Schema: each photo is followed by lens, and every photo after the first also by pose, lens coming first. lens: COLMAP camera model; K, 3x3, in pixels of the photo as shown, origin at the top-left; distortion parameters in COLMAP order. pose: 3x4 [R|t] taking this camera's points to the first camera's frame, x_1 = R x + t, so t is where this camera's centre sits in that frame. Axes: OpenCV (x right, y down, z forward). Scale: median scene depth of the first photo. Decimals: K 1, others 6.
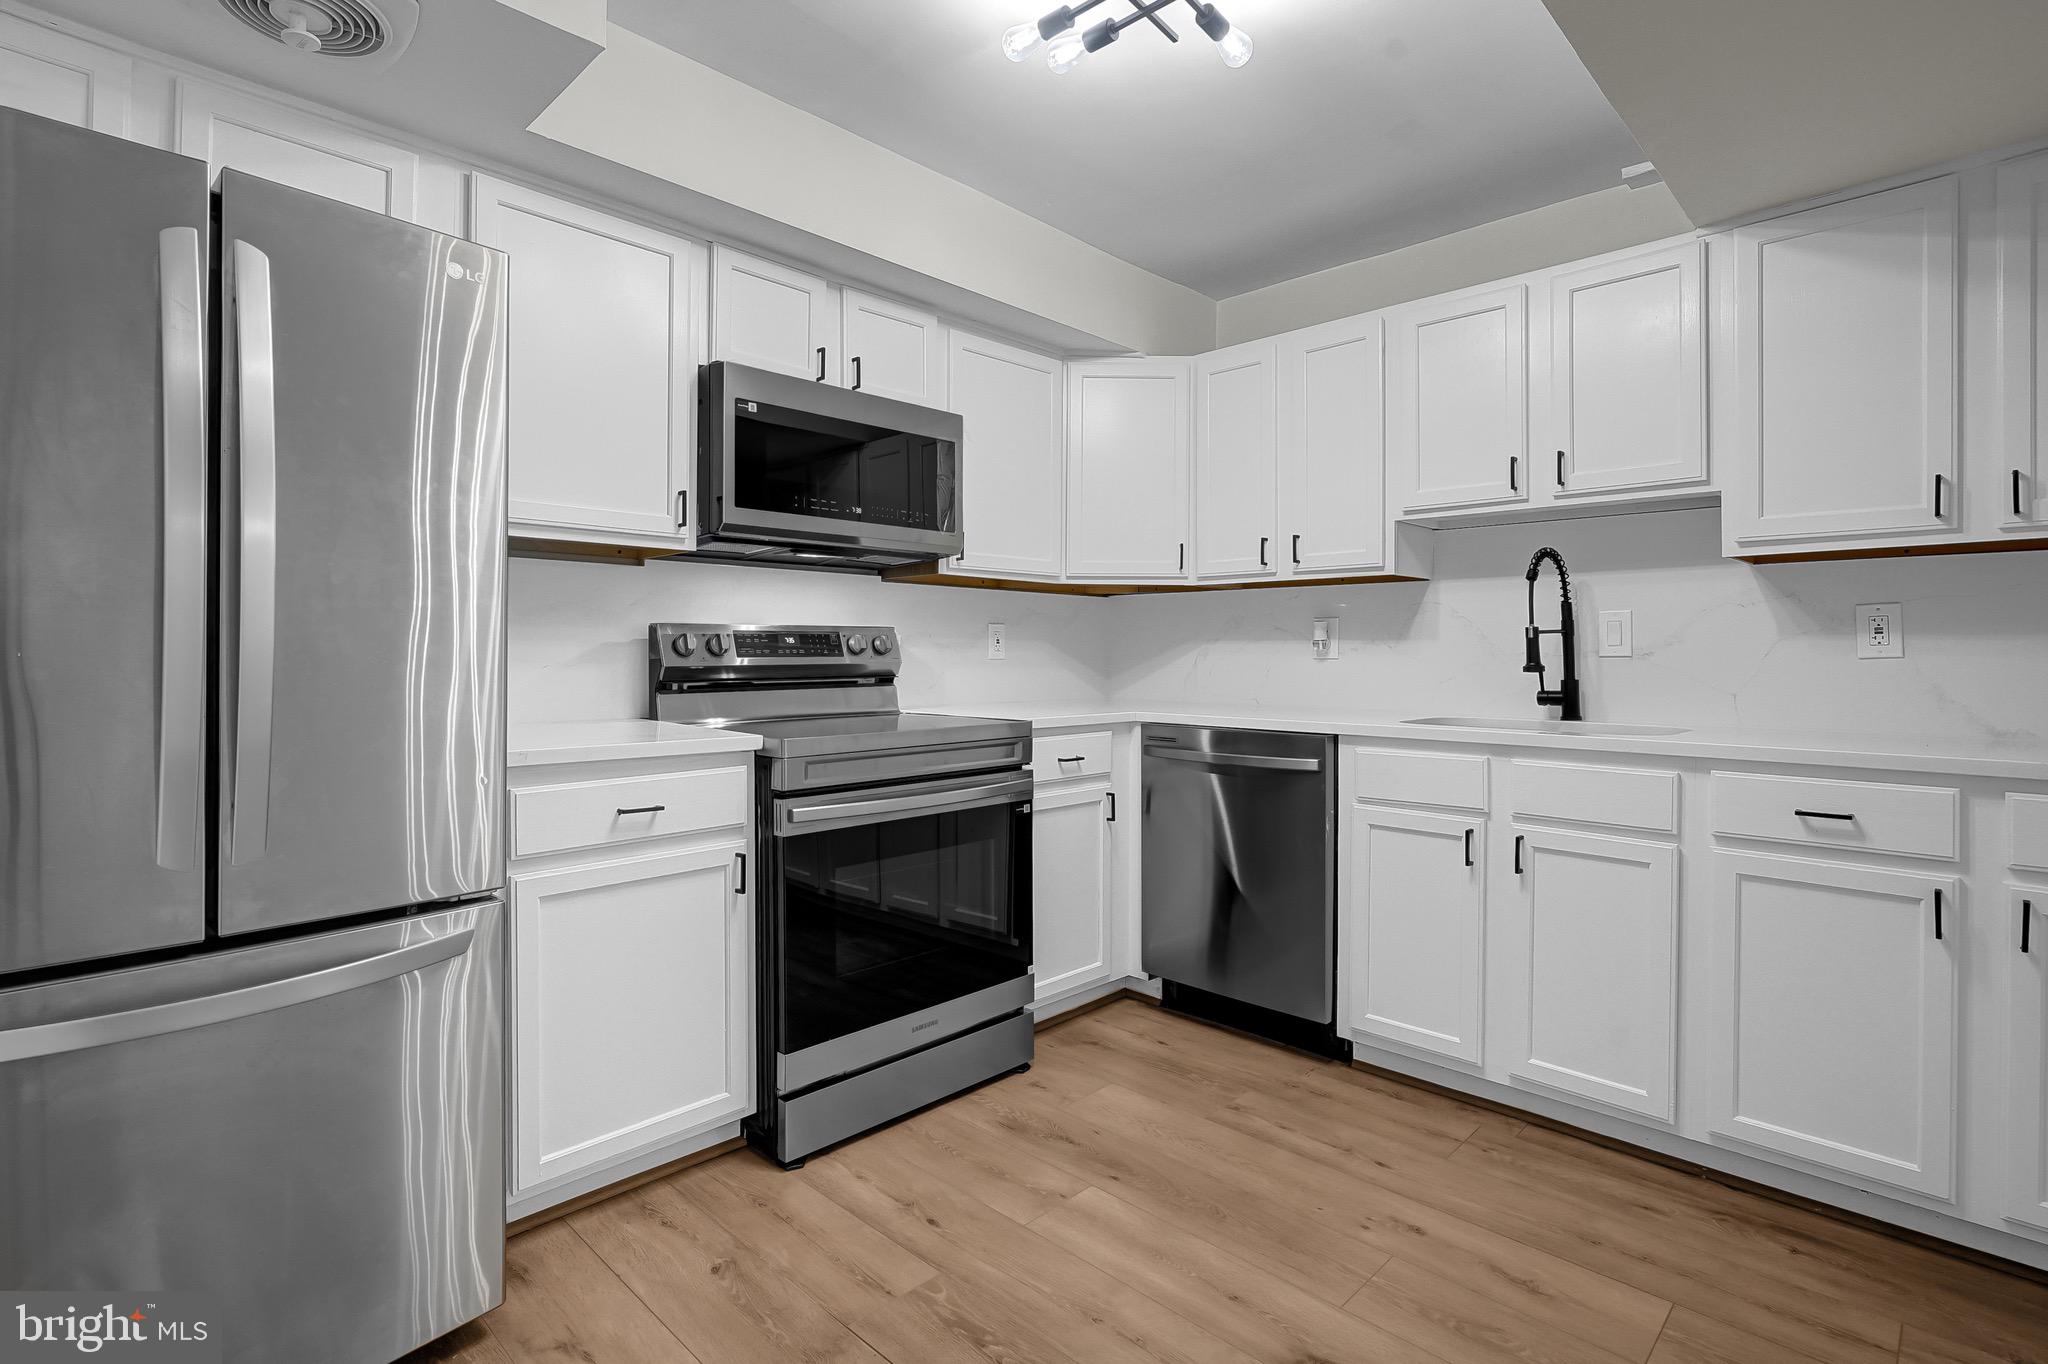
lens RADIAL K [[985.4, 0, 1022.3], [0, 985.4, 653.2], [0, 0, 1]] dist [-0.002398, 0.000135]
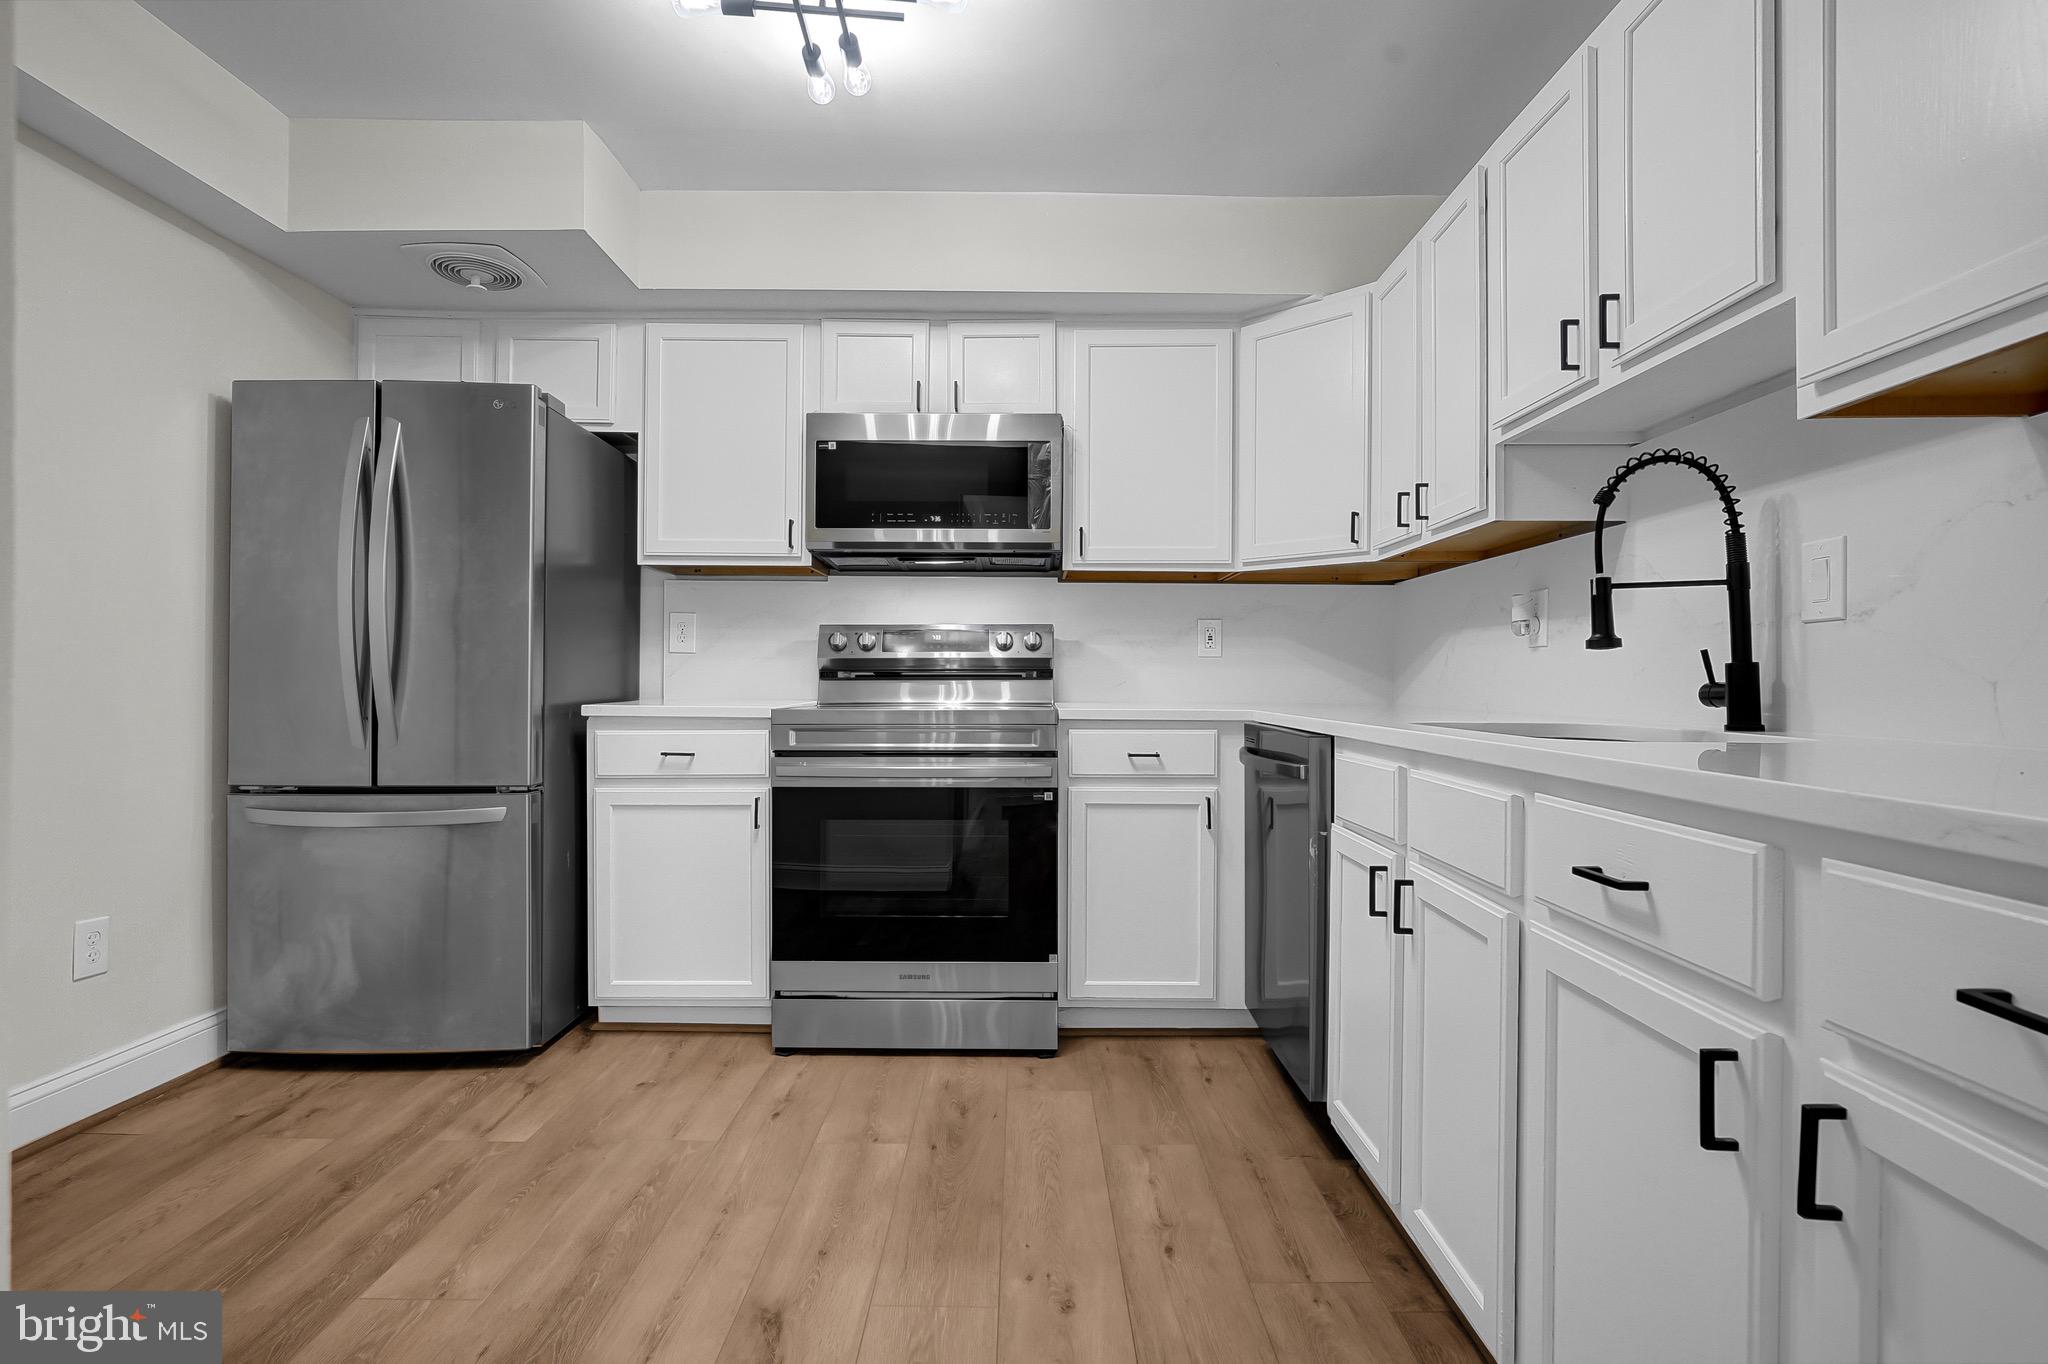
lens RADIAL K [[983.9, 0, 1024.0], [0, 983.9, 682.0], [0, 0, 1]] dist [-0.000339, 0.000492]
pose [[0.697871, 0.002027, -0.716220, 0.729248], [-0.003444, 0.999994, -0.000526, 0.043392], [0.716215, 0.002834, 0.697874, 0.293120]]
